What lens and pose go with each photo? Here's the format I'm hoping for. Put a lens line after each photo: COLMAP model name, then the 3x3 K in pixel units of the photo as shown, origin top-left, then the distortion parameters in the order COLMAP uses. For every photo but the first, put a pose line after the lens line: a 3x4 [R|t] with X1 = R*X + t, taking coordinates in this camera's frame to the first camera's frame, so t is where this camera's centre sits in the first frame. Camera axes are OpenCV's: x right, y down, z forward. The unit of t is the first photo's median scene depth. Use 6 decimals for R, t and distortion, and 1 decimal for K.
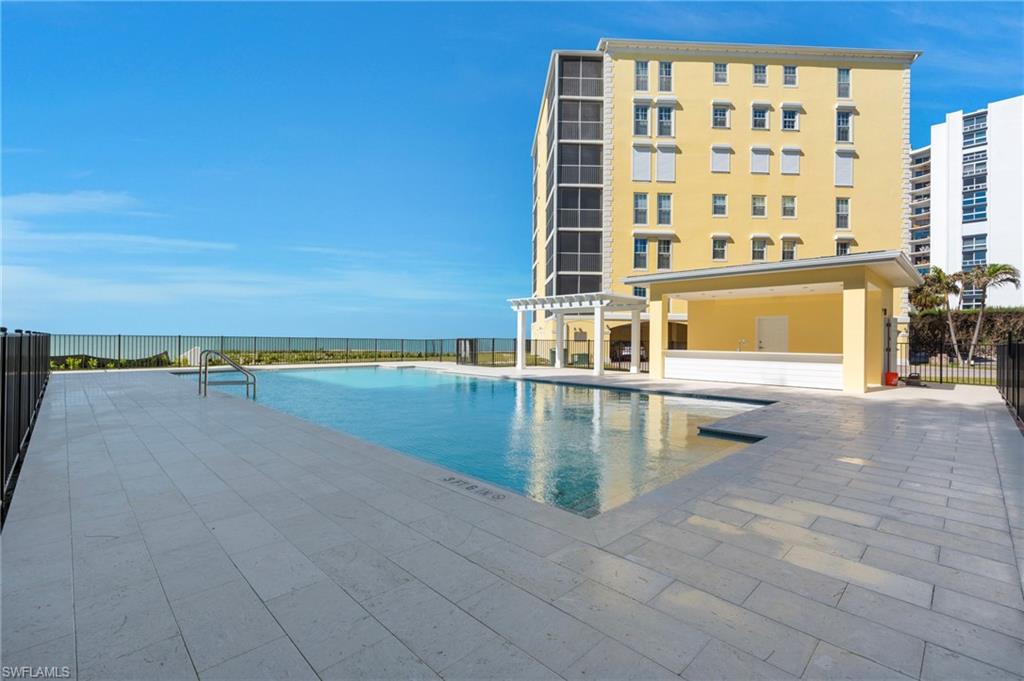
lens RADIAL K [[466.9, 0, 512.0], [0, 466.9, 340.5], [0, 0, 1]] dist [-0.000096, -0.000019]
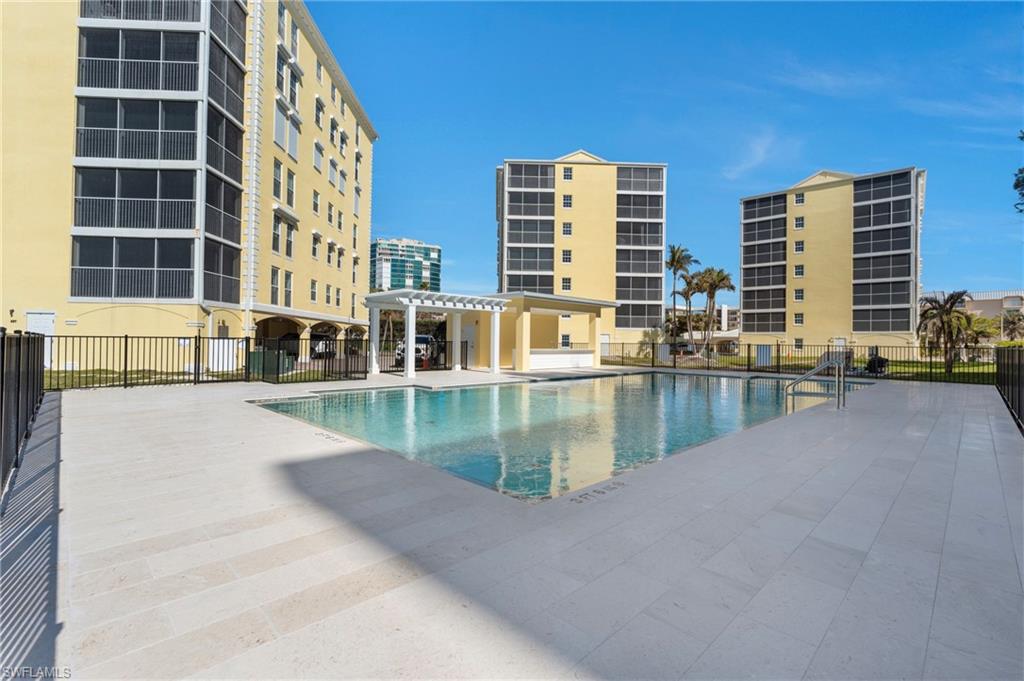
lens RADIAL K [[466.9, 0, 512.0], [0, 466.9, 340.5], [0, 0, 1]] dist [-0.000096, -0.000019]
pose [[0.015722, -0.002853, 0.999872, -0.770136], [-0.017494, 0.999842, 0.003128, -0.009561], [-0.999723, -0.017541, 0.015669, 0.824799]]
